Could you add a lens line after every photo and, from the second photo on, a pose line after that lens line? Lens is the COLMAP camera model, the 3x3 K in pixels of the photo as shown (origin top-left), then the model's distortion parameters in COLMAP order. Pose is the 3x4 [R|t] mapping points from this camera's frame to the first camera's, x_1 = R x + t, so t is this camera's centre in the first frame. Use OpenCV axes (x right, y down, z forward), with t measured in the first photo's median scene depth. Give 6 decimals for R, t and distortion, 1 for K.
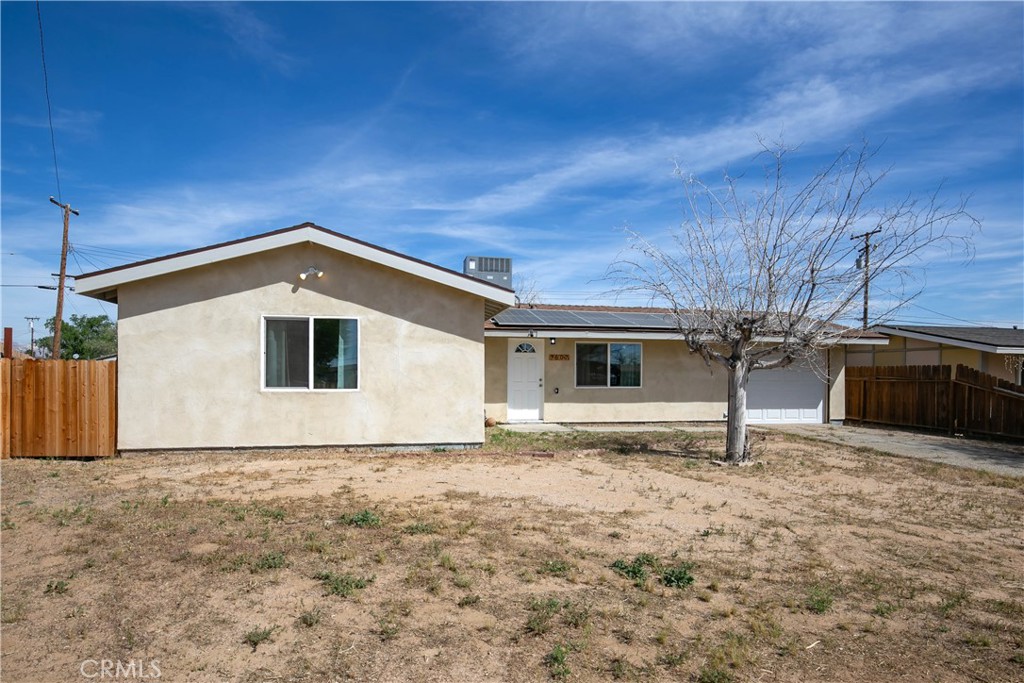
lens RADIAL K [[576.1, 0, 510.4], [0, 576.1, 378.2], [0, 0, 1]] dist [-0.017421, -0.000515]
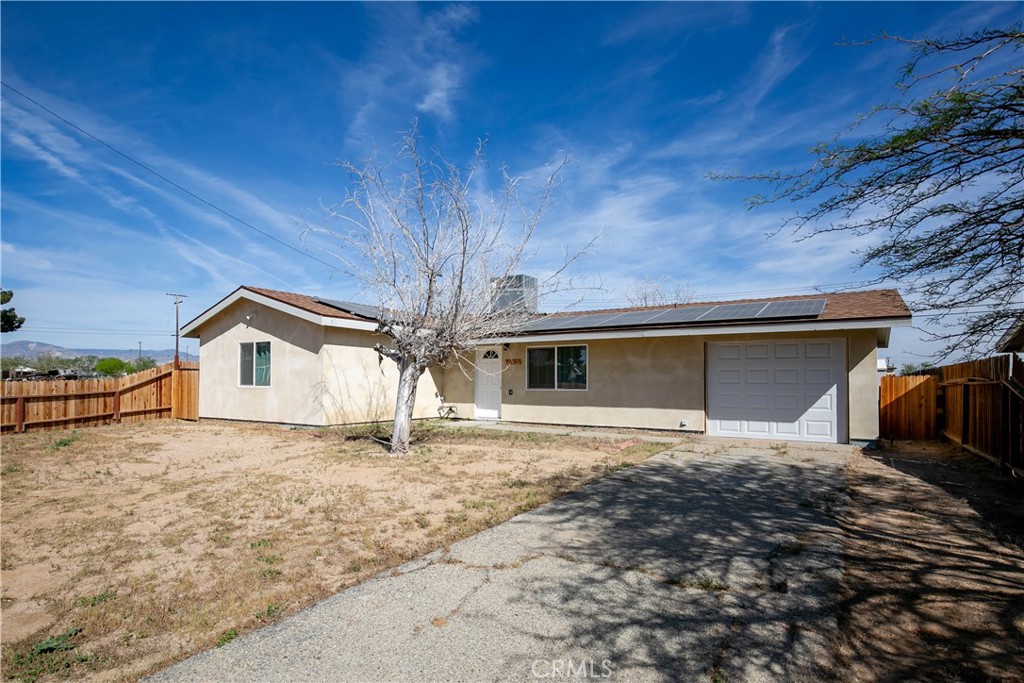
lens RADIAL K [[533.9, 0, 508.7], [0, 533.9, 386.1], [0, 0, 1]] dist [-0.020849, 0.000056]
pose [[0.717756, 0.002855, -0.696288, 1.203623], [-0.005272, 0.999985, -0.001334, 0.017582], [0.696274, 0.004628, 0.717761, 0.414442]]
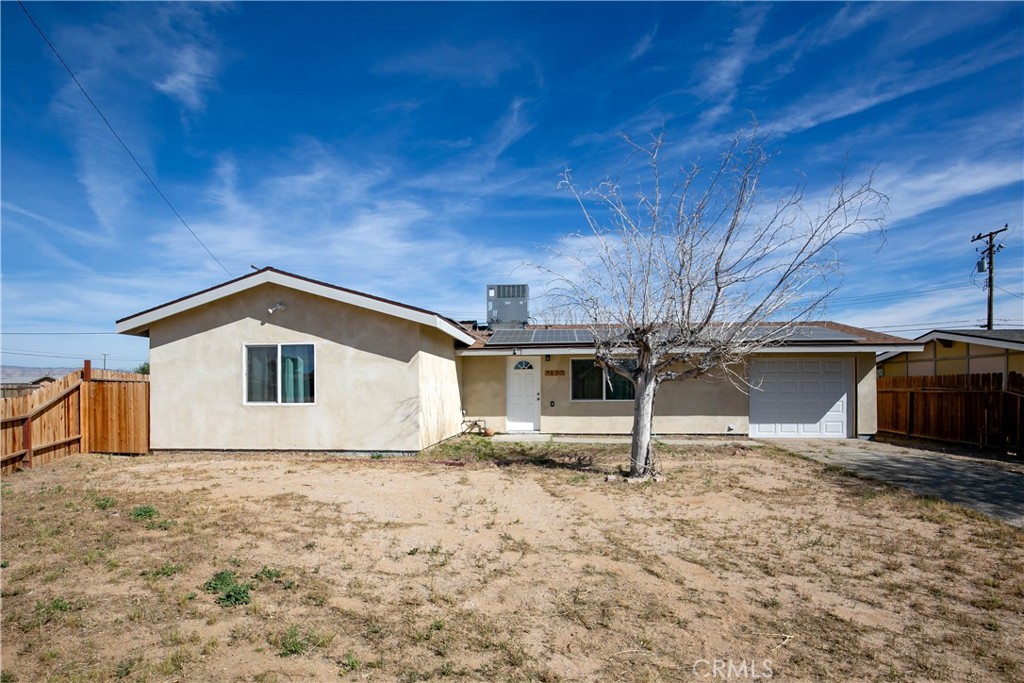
lens RADIAL K [[494.6, 0, 509.9], [0, 494.6, 388.5], [0, 0, 1]] dist [-0.030729, 0.000703]
pose [[0.958442, -0.011214, -0.285066, 0.412045], [0.008553, 0.999907, -0.010577, 0.003163], [0.285158, 0.007699, 0.958450, 0.139924]]
